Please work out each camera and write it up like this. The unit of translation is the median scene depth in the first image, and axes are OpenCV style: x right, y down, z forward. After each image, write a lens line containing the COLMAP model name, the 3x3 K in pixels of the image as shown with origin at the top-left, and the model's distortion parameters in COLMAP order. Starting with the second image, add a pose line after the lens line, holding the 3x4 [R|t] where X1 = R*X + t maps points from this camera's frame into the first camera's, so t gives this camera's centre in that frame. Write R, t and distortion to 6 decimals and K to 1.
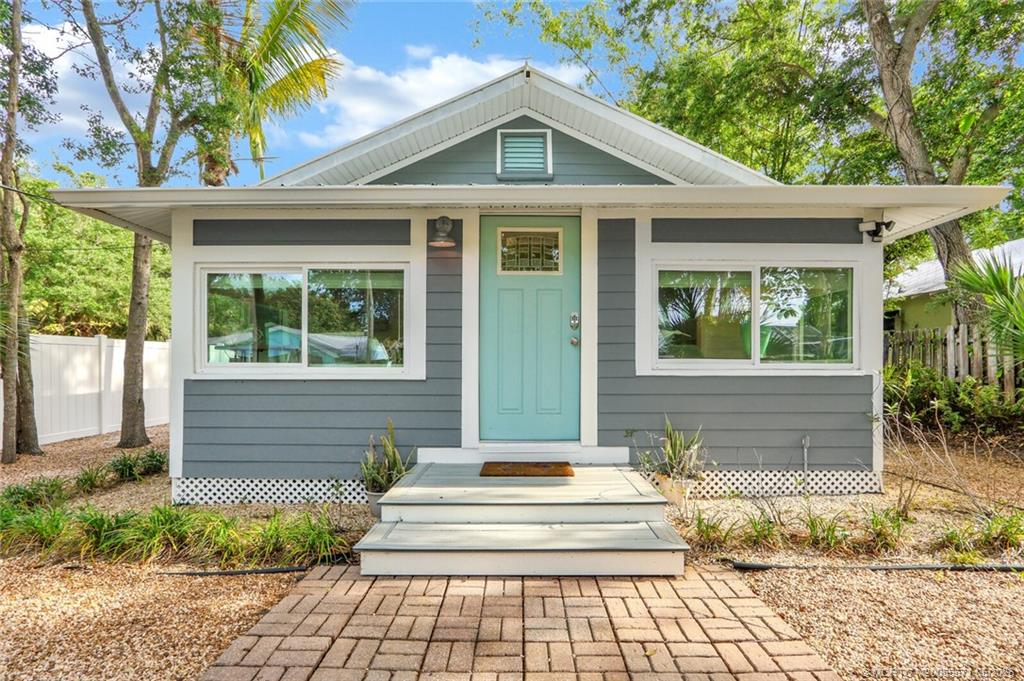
lens RADIAL K [[483.6, 0, 512.8], [0, 483.6, 354.3], [0, 0, 1]] dist [-0.009360, -0.000119]
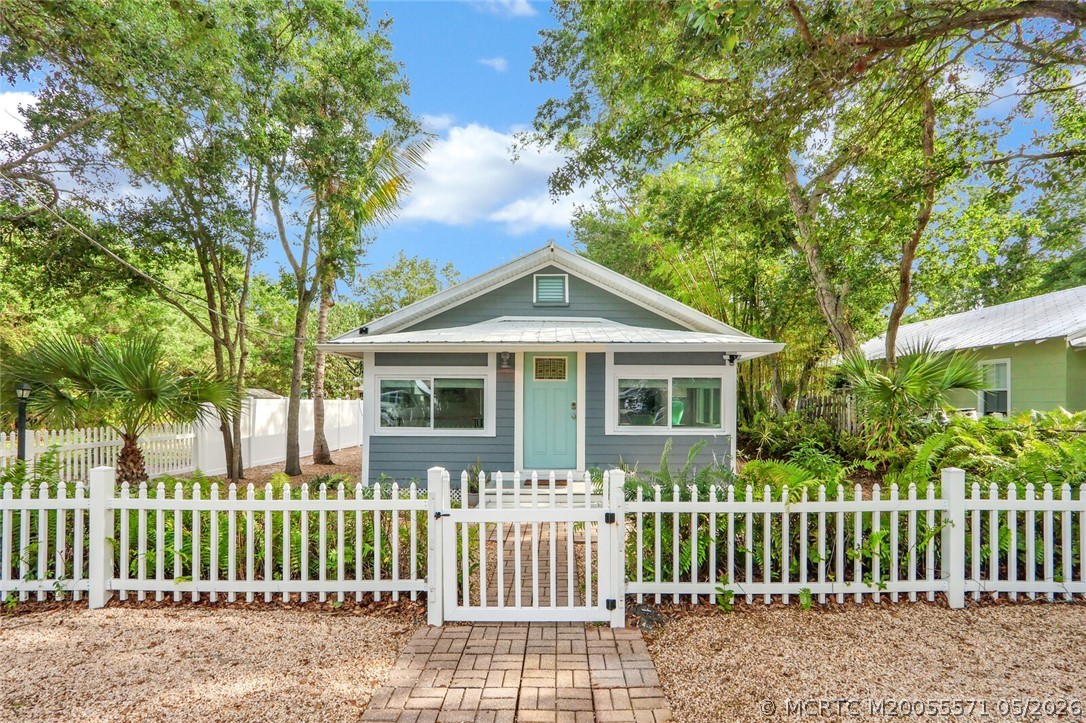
lens RADIAL K [[514.0, 0, 546.6], [0, 514.0, 389.3], [0, 0, 1]] dist [-0.001201, 0.000072]
pose [[0.999967, 0.005027, -0.006399, 0.034782], [-0.005049, 0.999982, -0.003309, -0.126662], [0.006383, 0.003341, 0.999974, -1.025963]]
